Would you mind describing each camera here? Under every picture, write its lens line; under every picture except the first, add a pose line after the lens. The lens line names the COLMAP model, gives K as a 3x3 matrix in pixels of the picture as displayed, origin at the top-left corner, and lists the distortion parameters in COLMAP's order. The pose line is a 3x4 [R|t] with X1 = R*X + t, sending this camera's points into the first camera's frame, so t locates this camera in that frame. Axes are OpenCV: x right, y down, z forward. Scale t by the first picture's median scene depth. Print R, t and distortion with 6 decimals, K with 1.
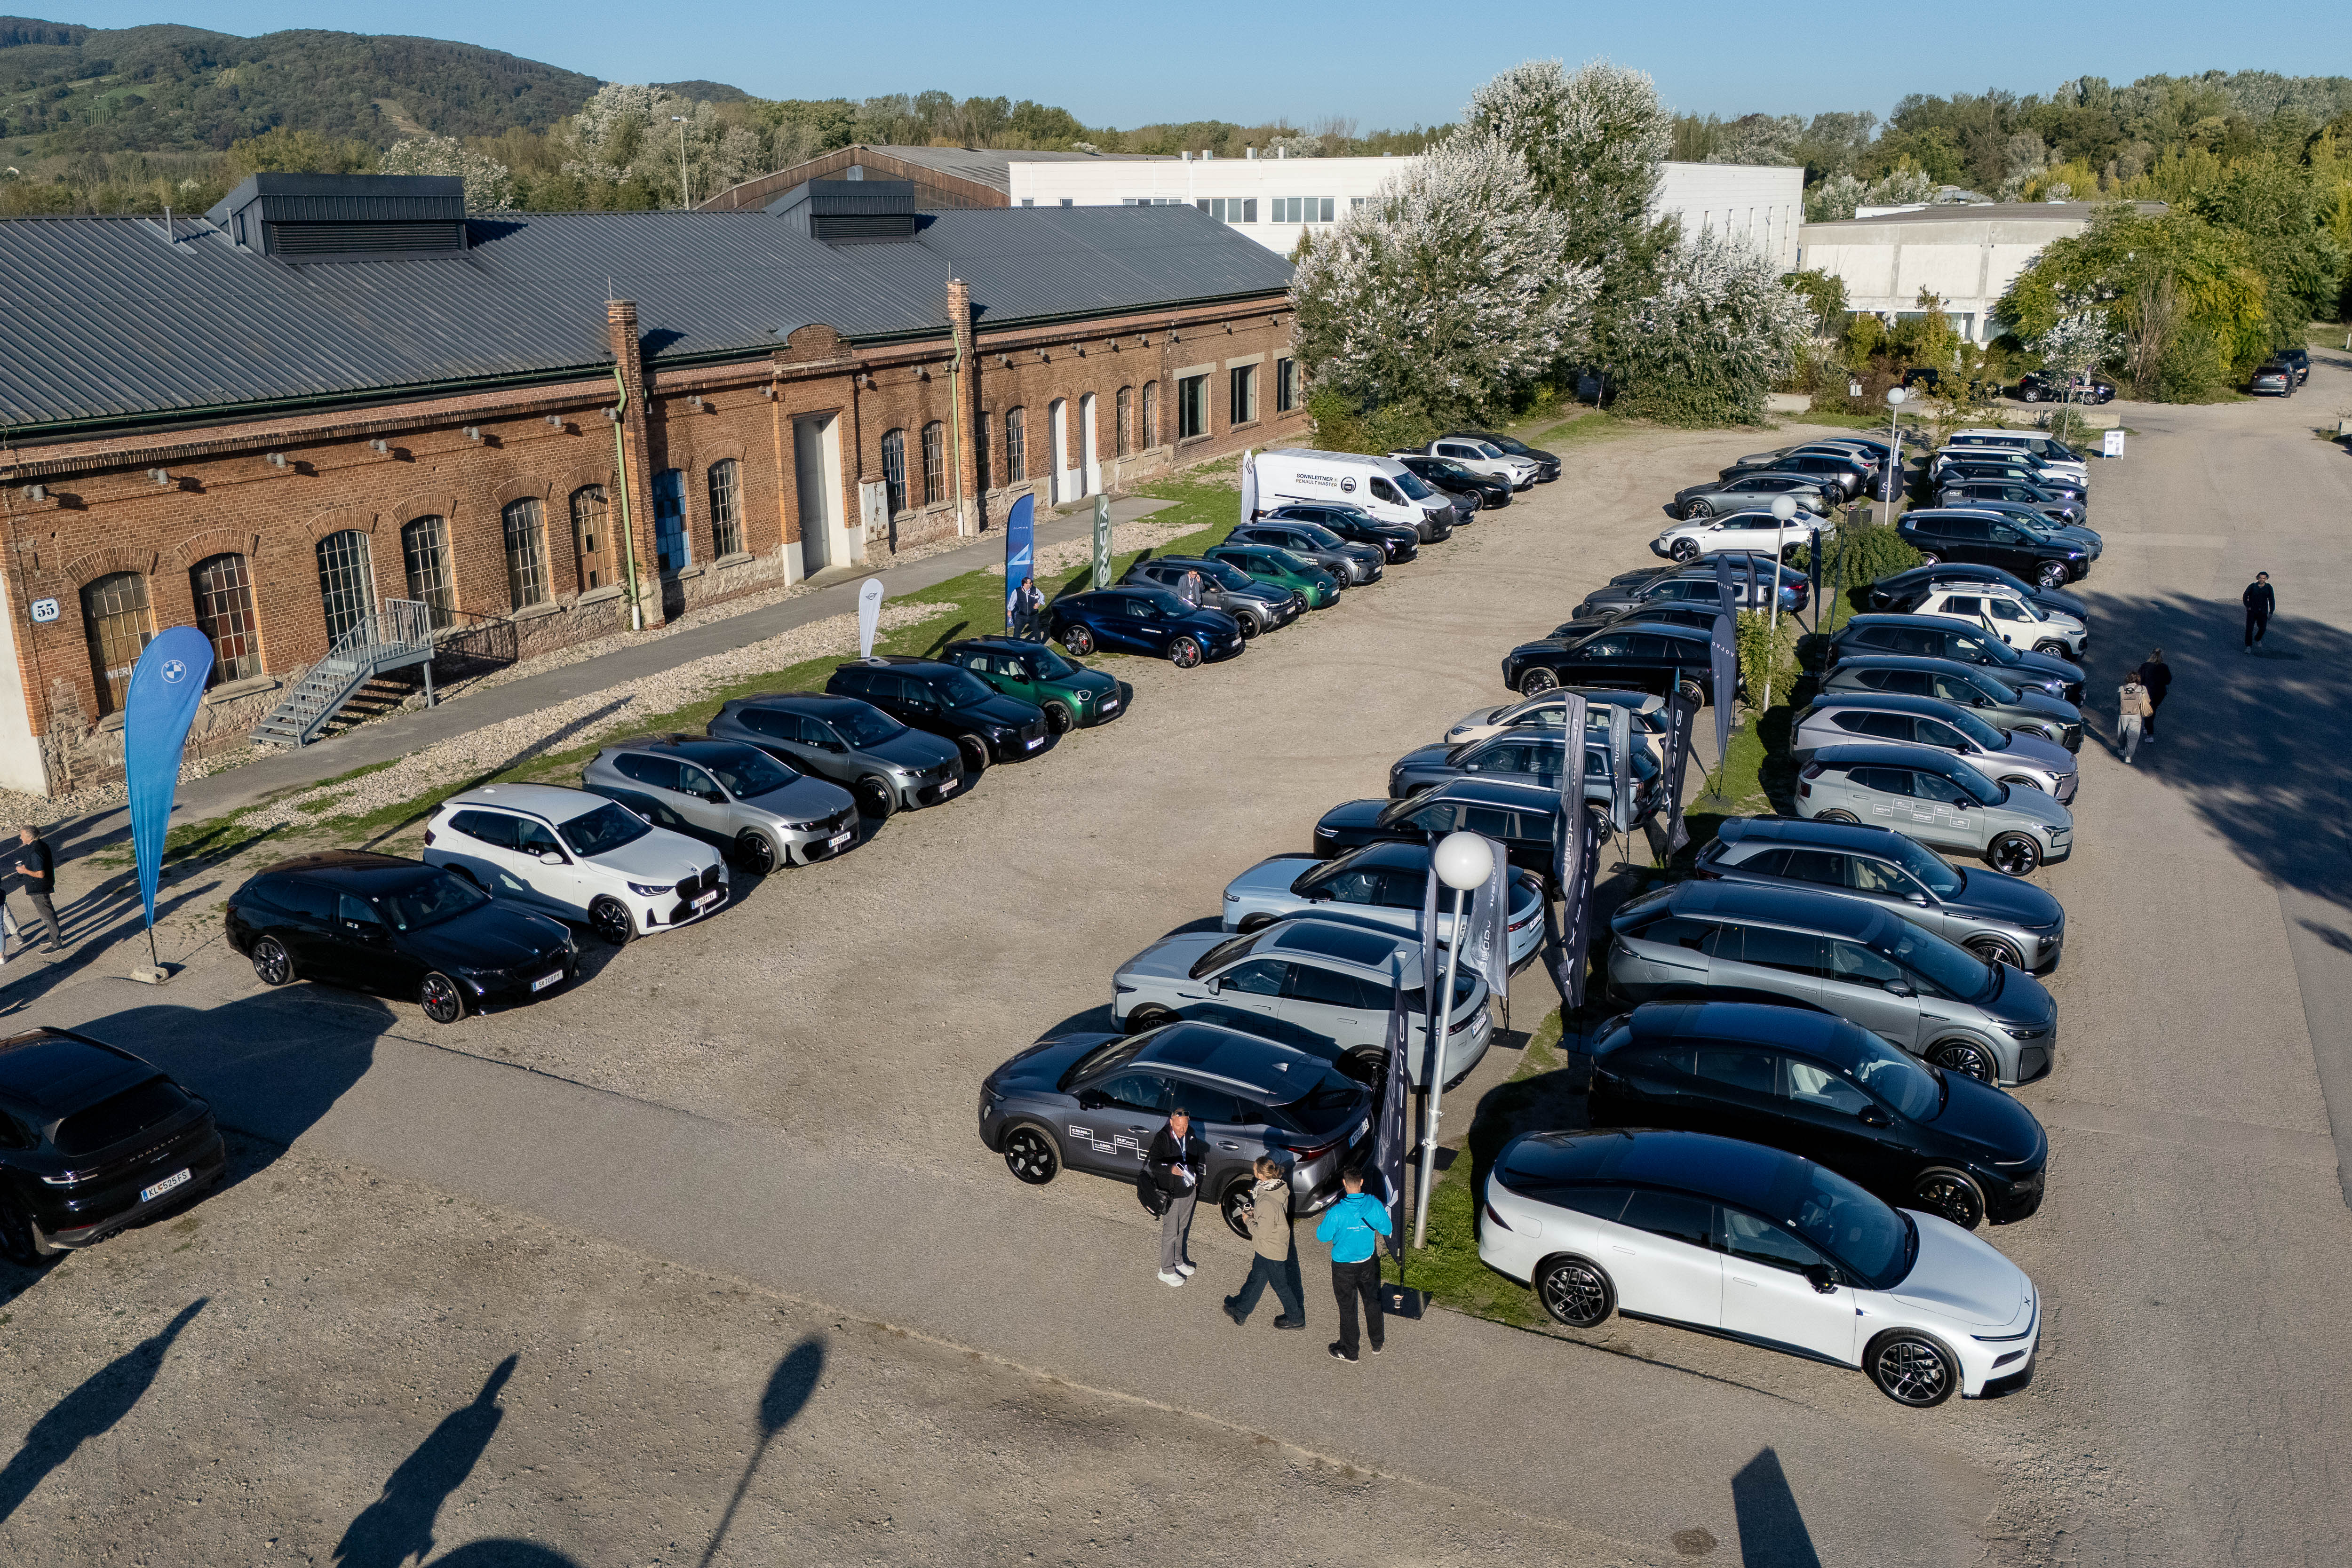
lens RADIAL K [[1874.3, 0, 1187.3], [0, 1874.3, 748.7], [0, 0, 1]] dist [0.079601, -0.074299]
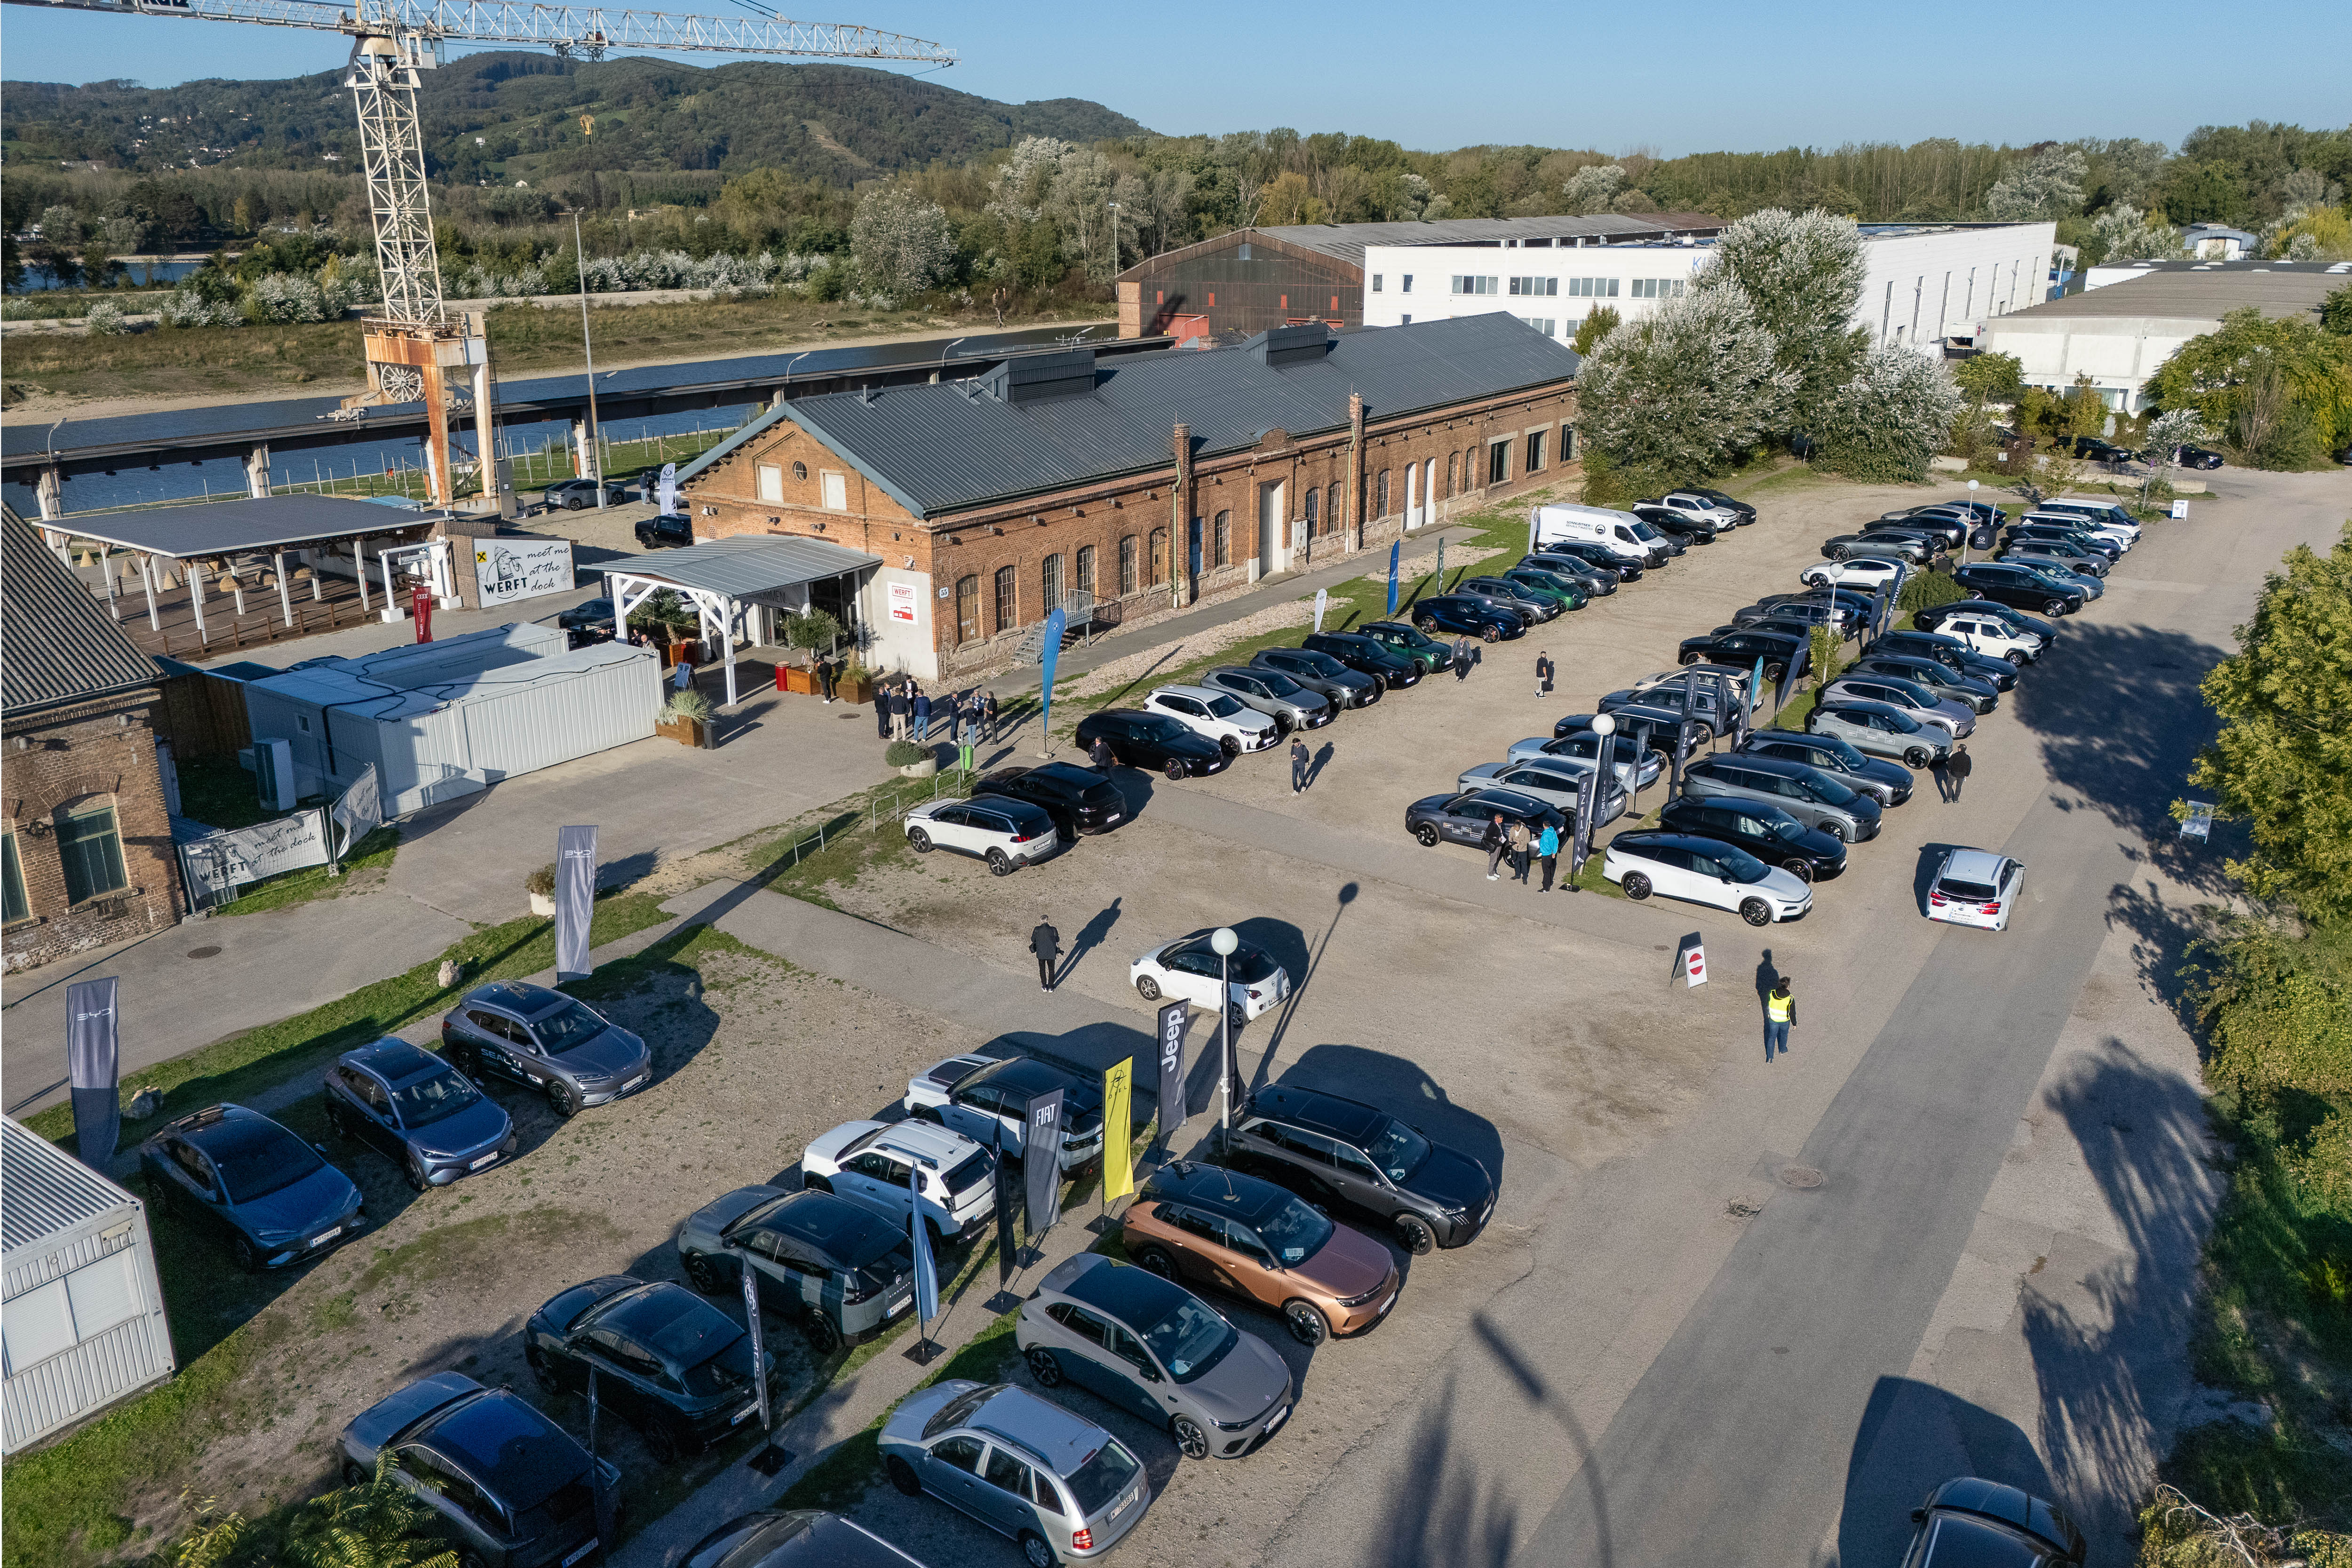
lens RADIAL K [[1688.6, 0, 1149.7], [0, 1688.6, 727.2], [0, 0, 1]] dist [0.082457, -0.088626]
pose [[0.981402, 0.055743, -0.183690, -0.018121], [-0.052638, 0.998377, 0.021740, 0.018129], [0.184603, -0.011667, 0.982744, -0.621606]]
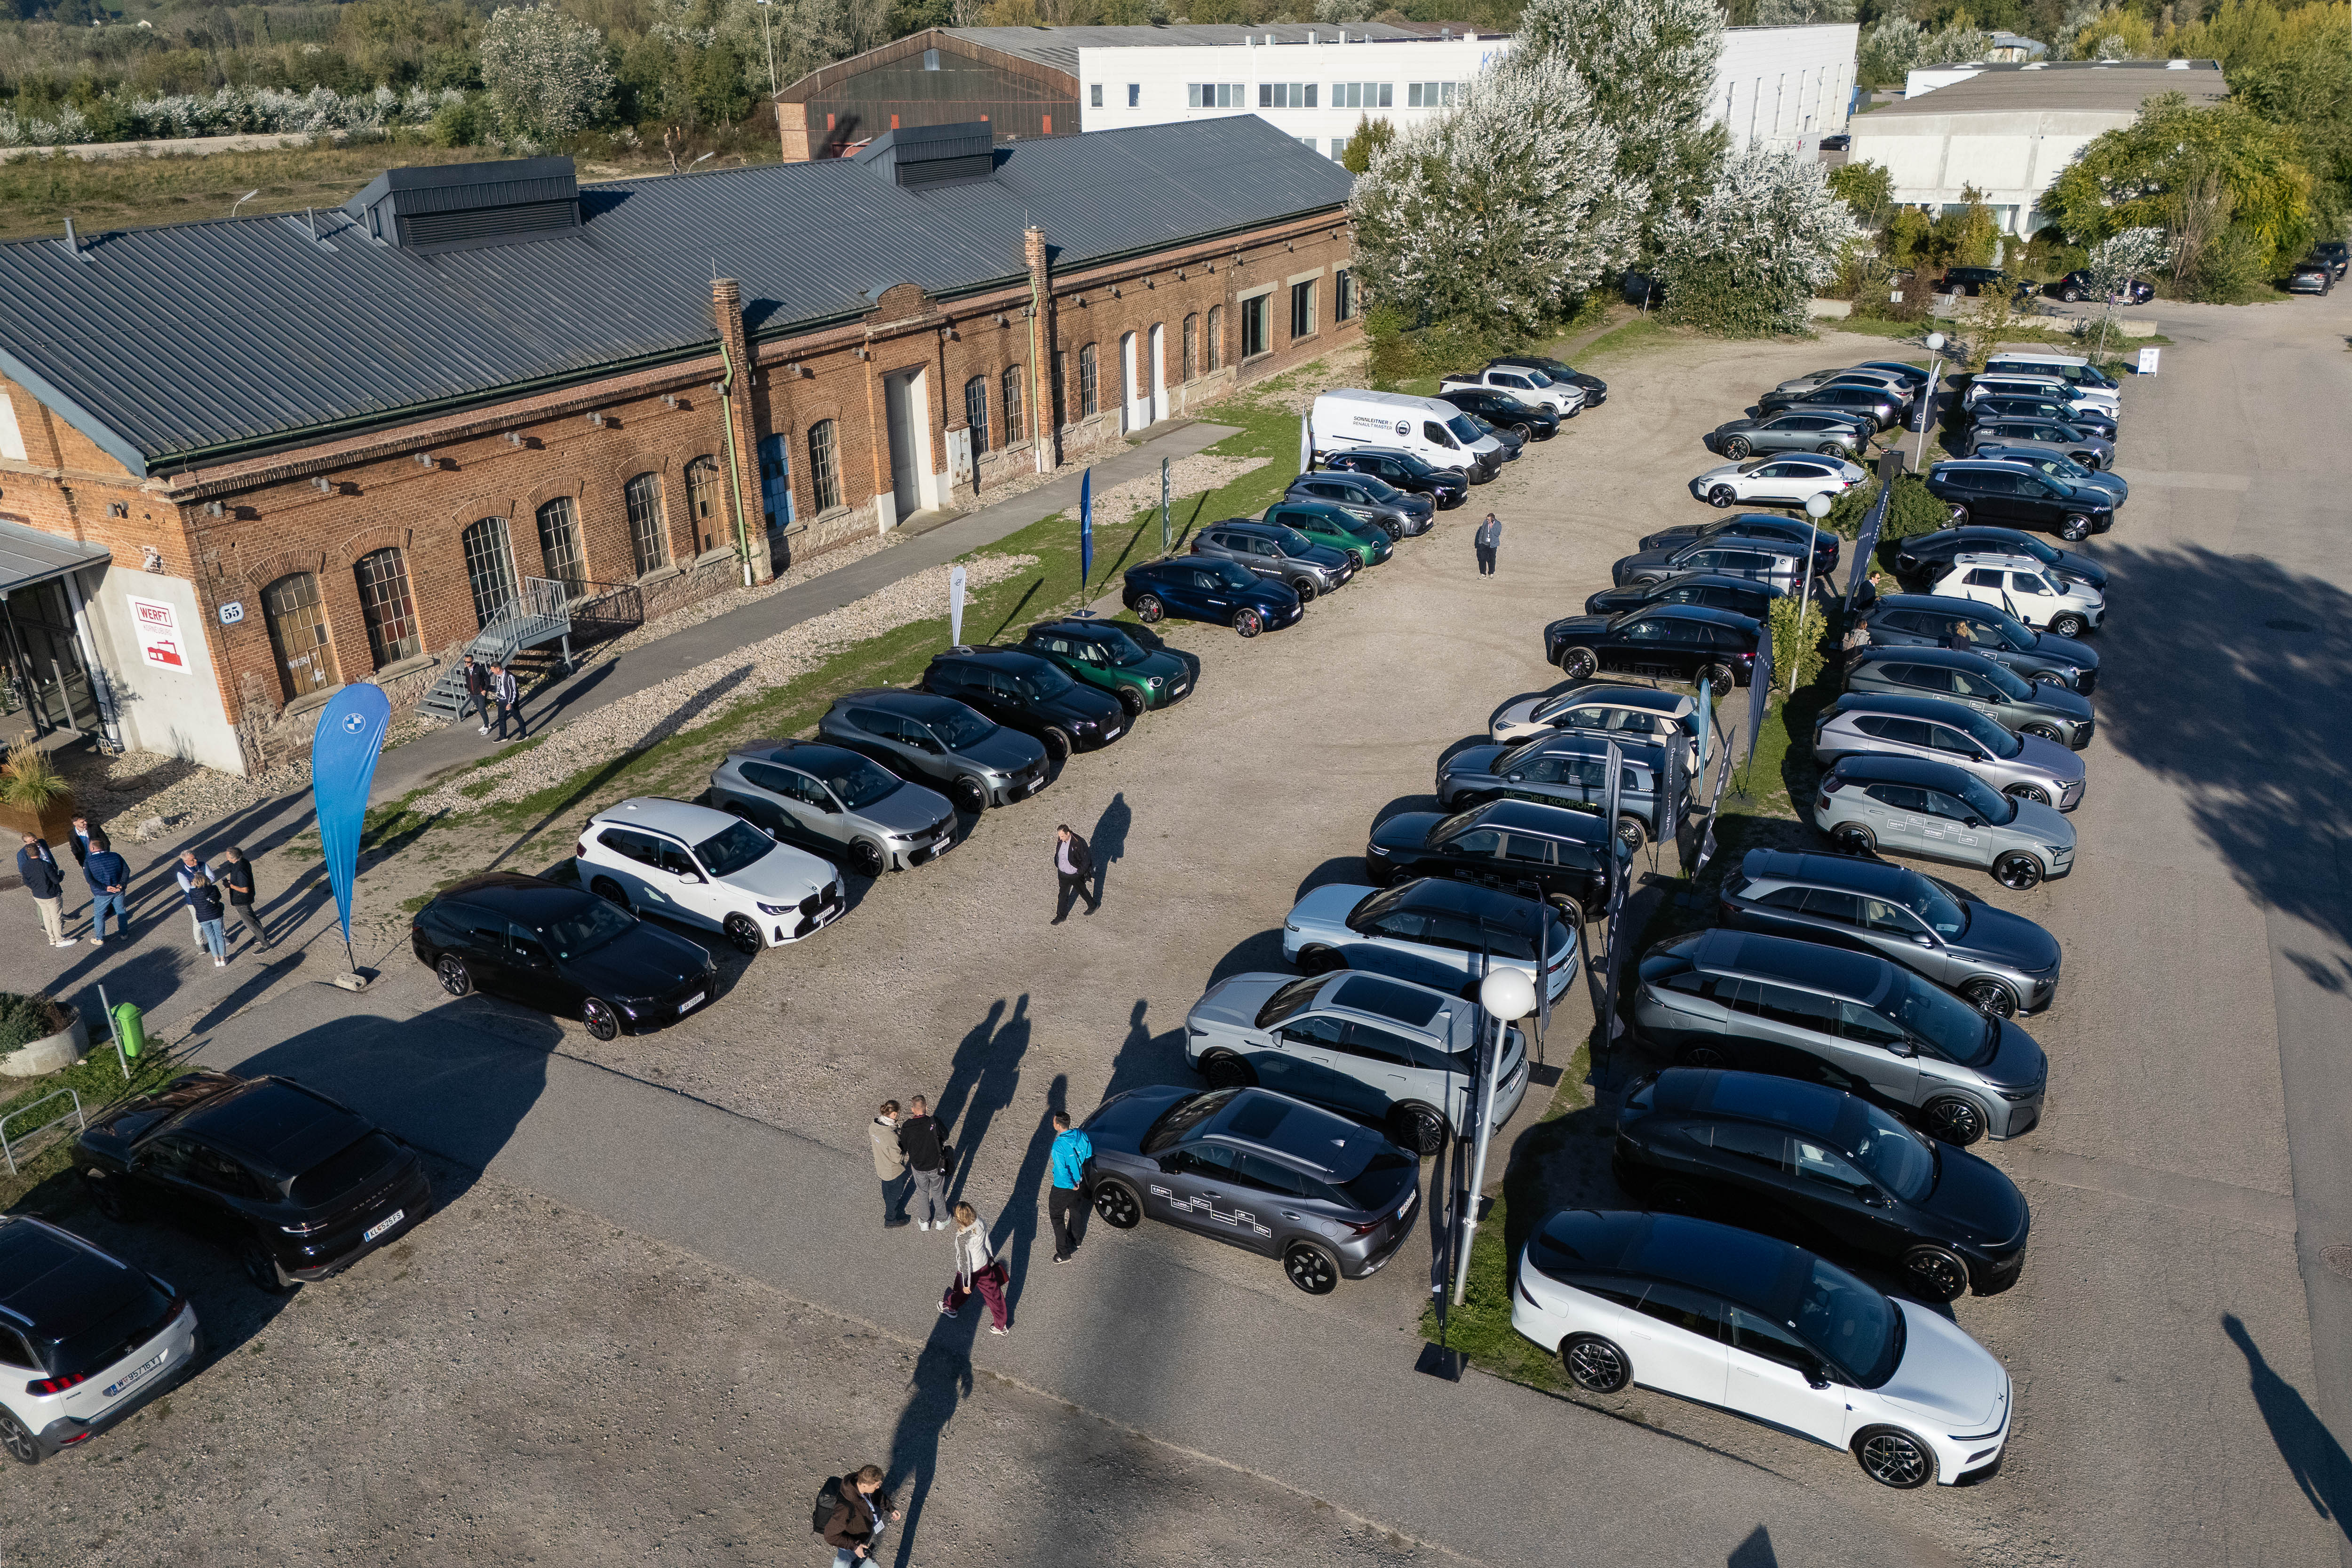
lens RADIAL K [[1717.4, 0, 1159.4], [0, 1717.4, 816.9], [0, 0, 1]] dist [0.069660, -0.058006]
pose [[0.998851, 0.008394, -0.047177, -0.004640], [-0.001793, 0.990395, 0.138254, -0.075300], [0.047884, -0.138011, 0.989273, -0.000649]]
